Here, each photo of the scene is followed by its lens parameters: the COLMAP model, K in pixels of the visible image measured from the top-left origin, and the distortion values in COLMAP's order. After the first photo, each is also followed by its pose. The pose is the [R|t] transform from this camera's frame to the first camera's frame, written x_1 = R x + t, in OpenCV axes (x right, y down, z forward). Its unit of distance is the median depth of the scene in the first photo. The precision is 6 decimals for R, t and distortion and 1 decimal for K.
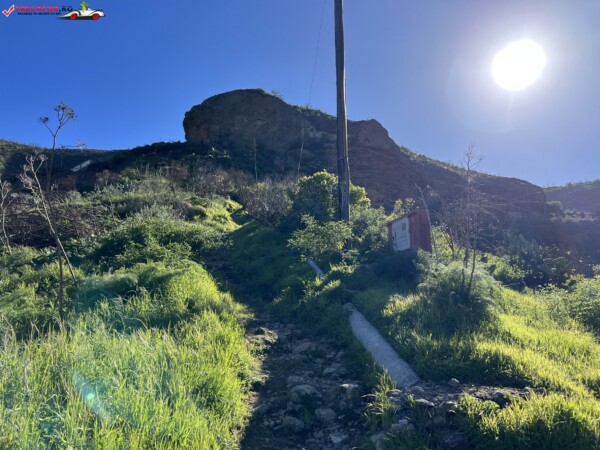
lens RADIAL K [[450.2, 0, 303.1], [0, 450.2, 228.9], [0, 0, 1]] dist [0.053468, -0.058537]
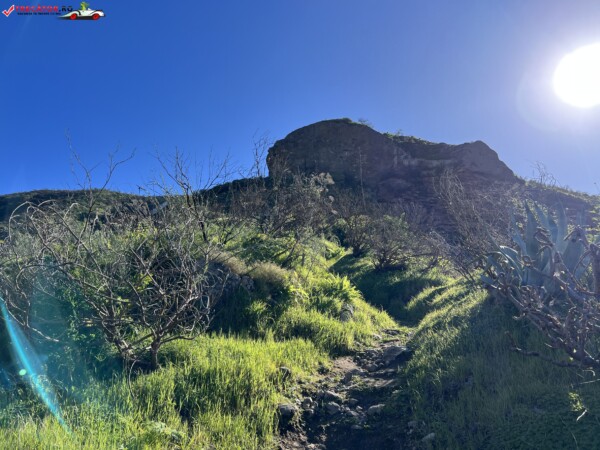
lens RADIAL K [[450.2, 0, 300.5], [0, 450.2, 222.9], [0, 0, 1]] dist [0.053468, -0.058537]
pose [[0.981417, -0.036533, -0.188380, -0.021783], [0.018114, 0.994964, -0.098582, -0.007249], [0.191033, 0.093337, 0.977136, 0.102731]]
